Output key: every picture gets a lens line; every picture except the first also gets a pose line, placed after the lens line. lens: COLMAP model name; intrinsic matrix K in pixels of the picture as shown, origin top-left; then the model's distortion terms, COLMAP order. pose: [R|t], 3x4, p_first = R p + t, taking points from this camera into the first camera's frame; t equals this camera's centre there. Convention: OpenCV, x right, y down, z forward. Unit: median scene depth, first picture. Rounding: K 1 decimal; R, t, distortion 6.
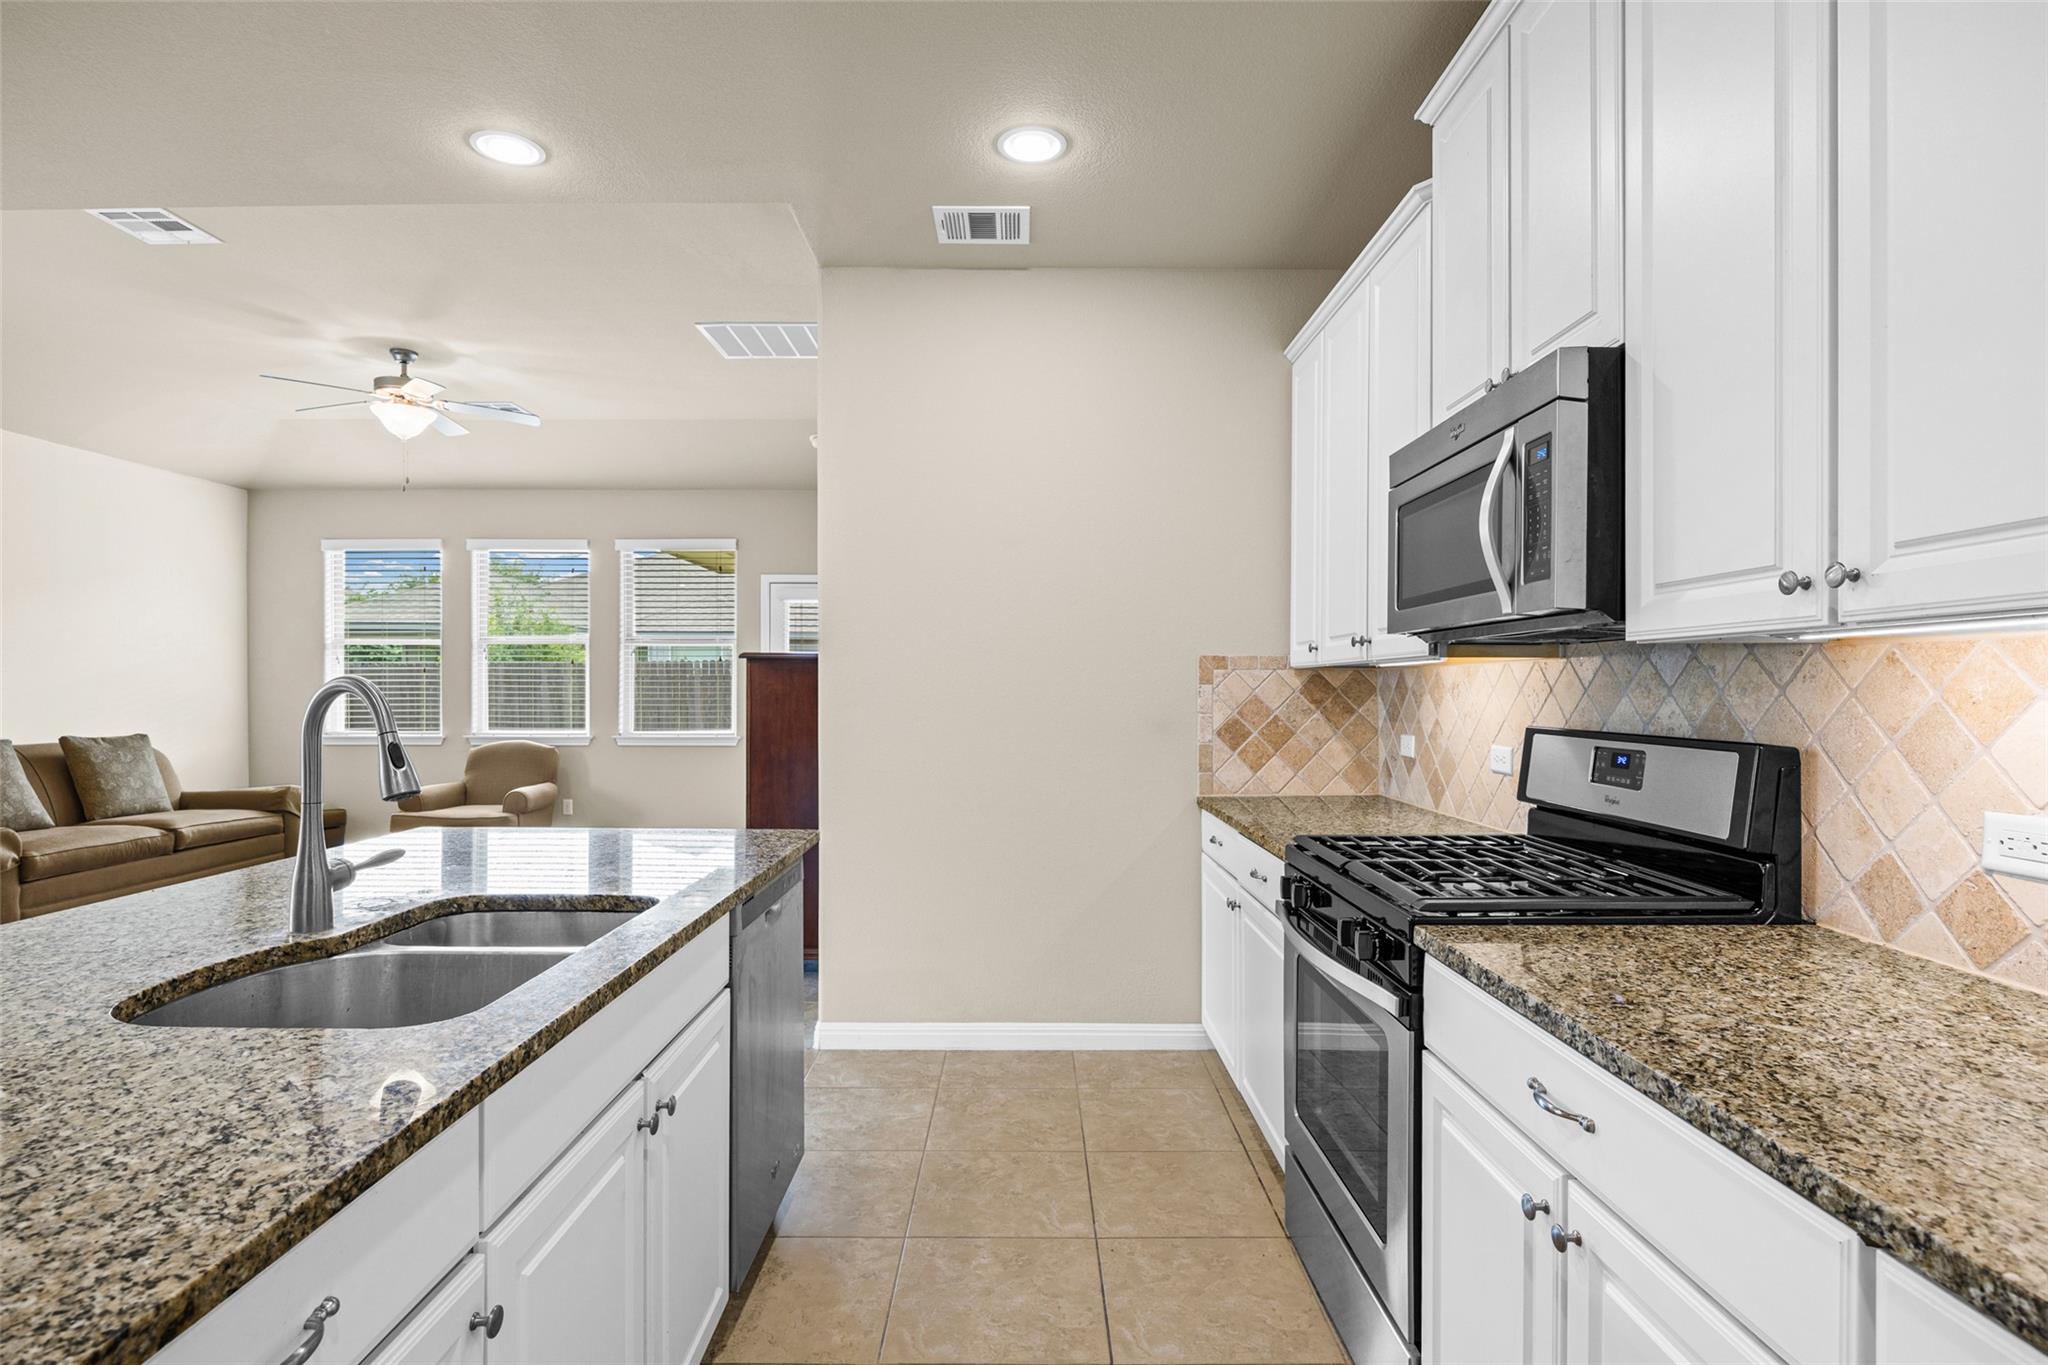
lens RADIAL K [[1076.3, 0, 1023.7], [0, 1076.3, 684.2], [0, 0, 1]] dist [-0.000359, -0.000081]
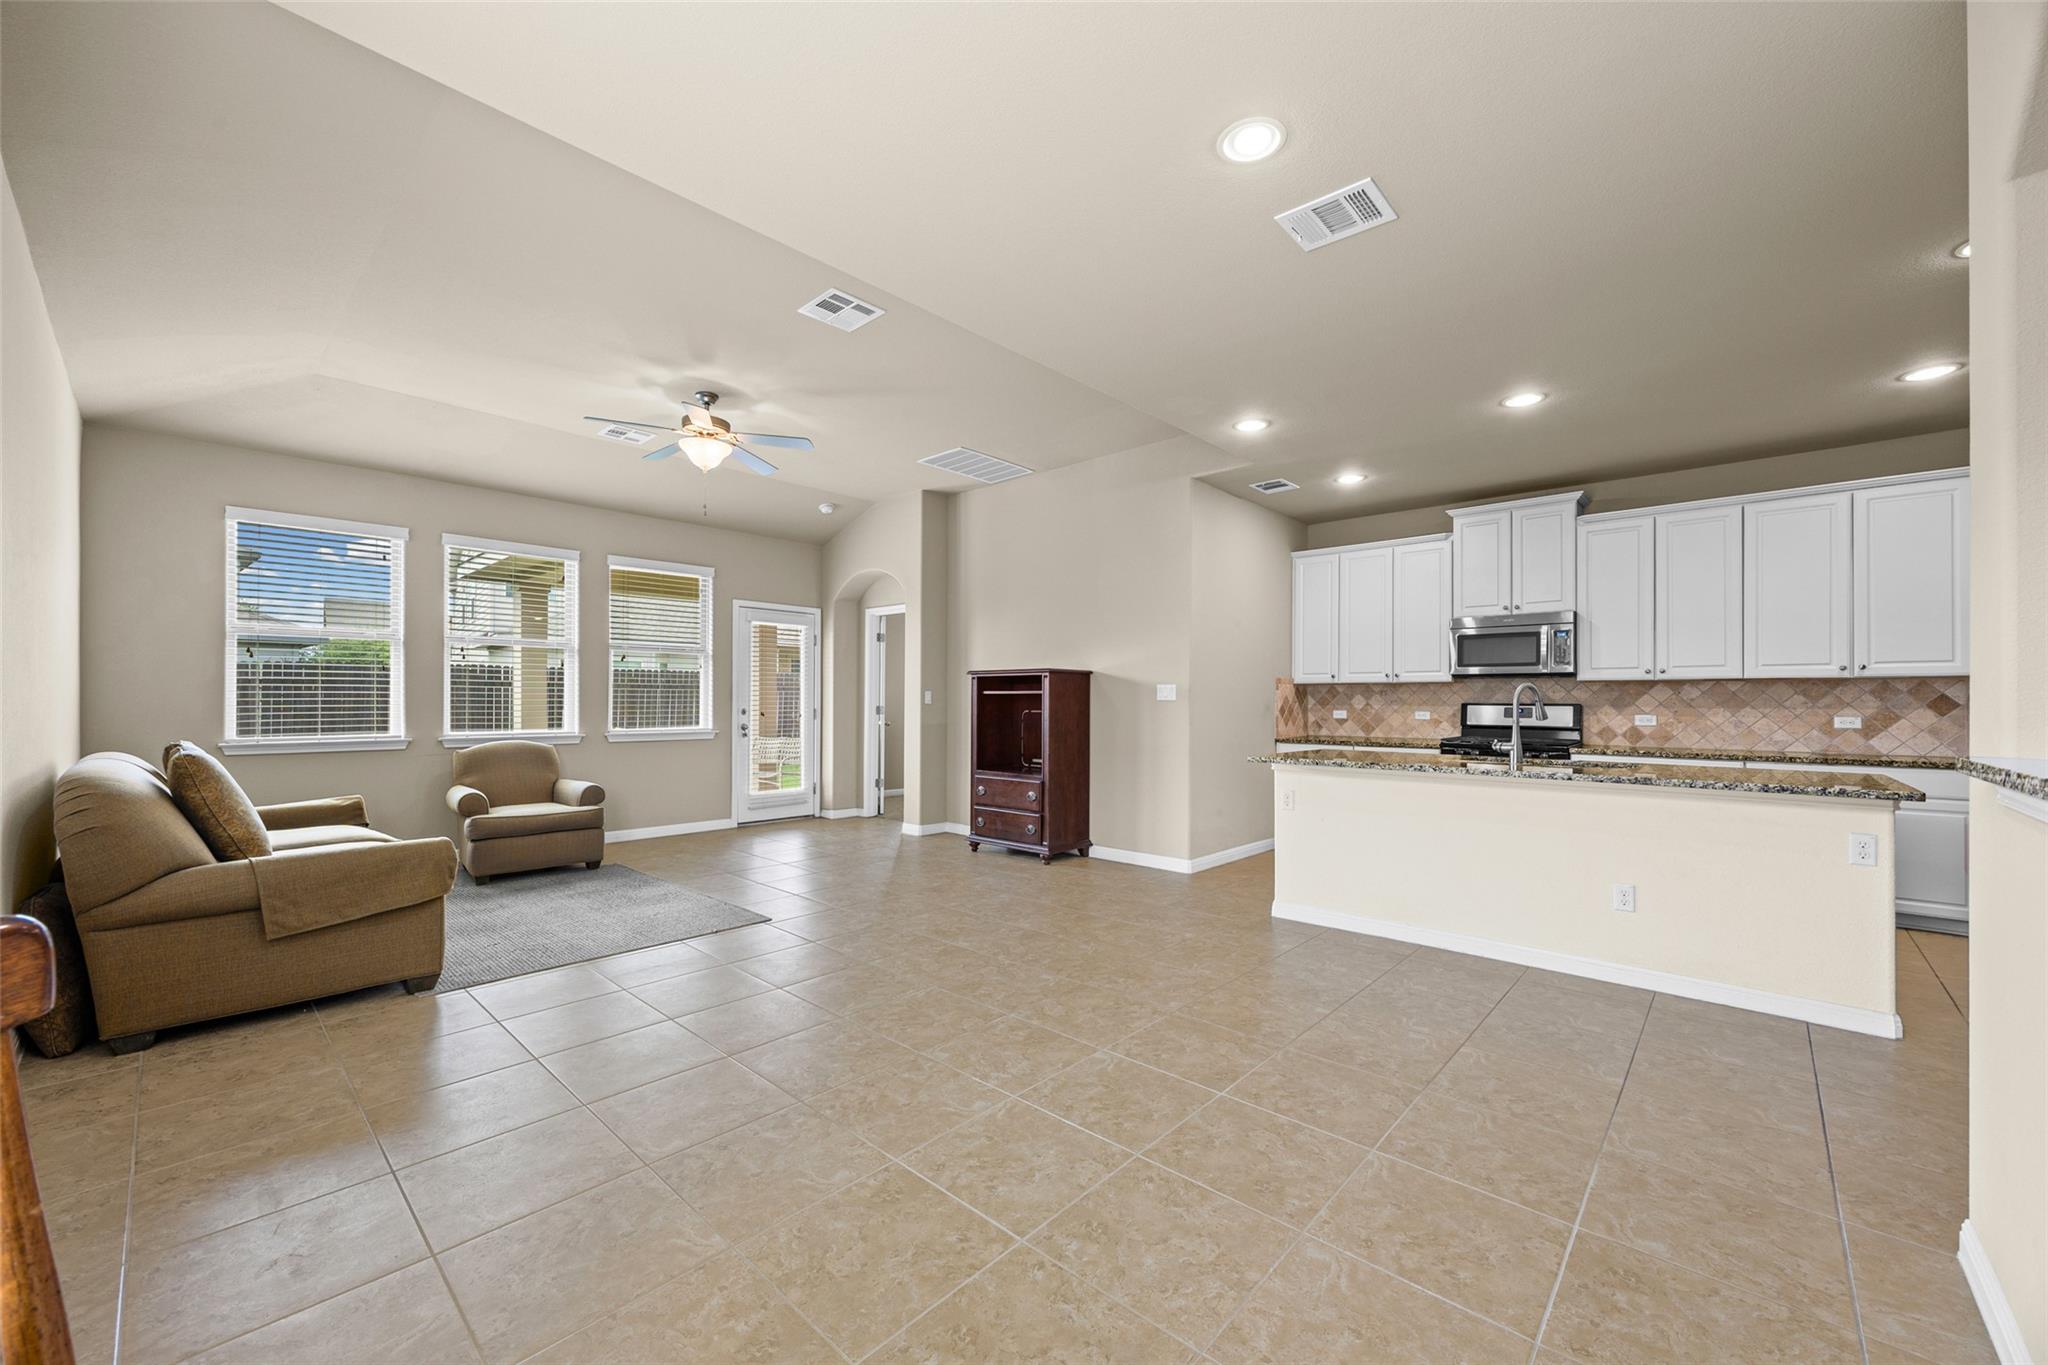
lens RADIAL K [[792.6, 0, 1023.1], [0, 792.6, 688.4], [0, 0, 1]] dist [-0.002085, -0.000111]
pose [[0.634419, -0.001034, 0.772989, -1.043310], [-0.003163, 0.999987, 0.003933, -0.005195], [-0.772983, -0.004940, 0.634408, 0.221461]]
